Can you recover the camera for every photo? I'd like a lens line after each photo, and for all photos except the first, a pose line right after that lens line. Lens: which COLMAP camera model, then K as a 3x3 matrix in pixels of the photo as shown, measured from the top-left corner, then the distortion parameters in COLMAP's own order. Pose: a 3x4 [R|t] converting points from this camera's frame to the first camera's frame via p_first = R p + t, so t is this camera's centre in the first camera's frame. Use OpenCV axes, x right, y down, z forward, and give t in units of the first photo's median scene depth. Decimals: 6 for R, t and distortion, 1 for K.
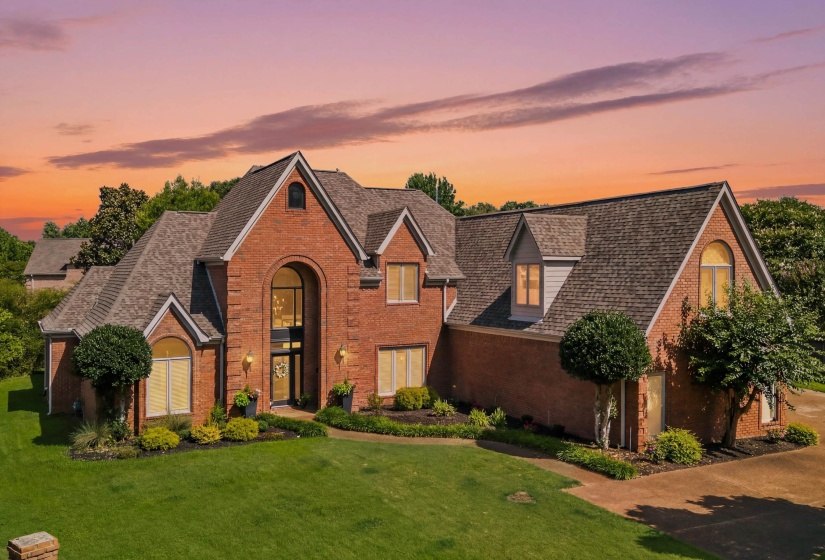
lens RADIAL K [[731.7, 0, 397.3], [0, 731.7, 261.1], [0, 0, 1]] dist [0.039122, -0.003597]
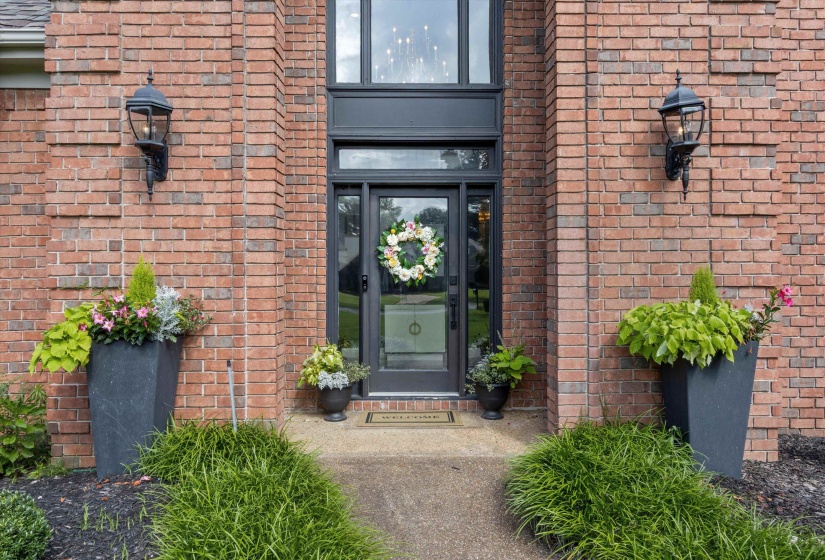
lens RADIAL K [[466.7, 0, 412.5], [0, 466.7, 280.0], [0, 0, 1]] dist [-0.002514, -0.000066]
pose [[0.884952, -0.003541, -0.465668, -0.093031], [0.003673, 0.999993, -0.000624, 0.185887], [0.465667, -0.001158, 0.884959, 0.998182]]
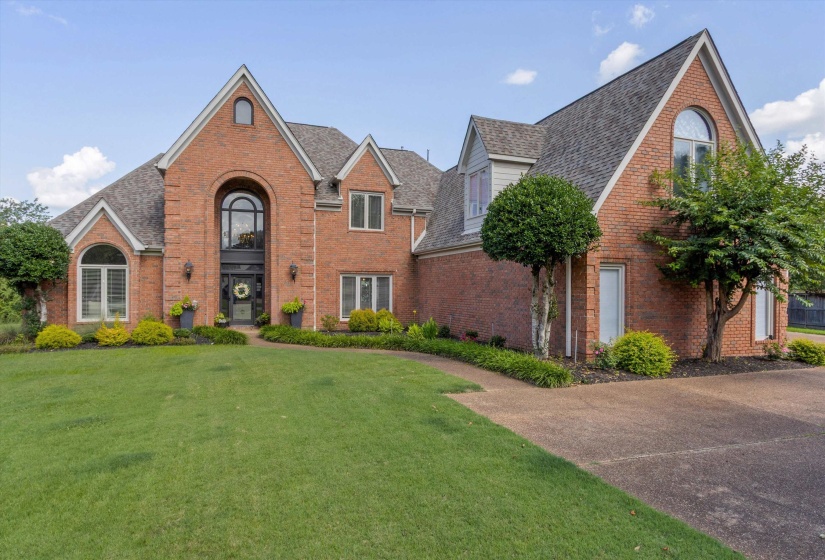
lens RADIAL K [[466.7, 0, 412.5], [0, 466.7, 280.0], [0, 0, 1]] dist [-0.002514, -0.000066]
pose [[0.989122, -0.002082, -0.147081, 0.204283], [-0.000522, 0.999844, -0.017663, 0.170074], [0.147095, 0.017548, 0.988967, 0.456722]]
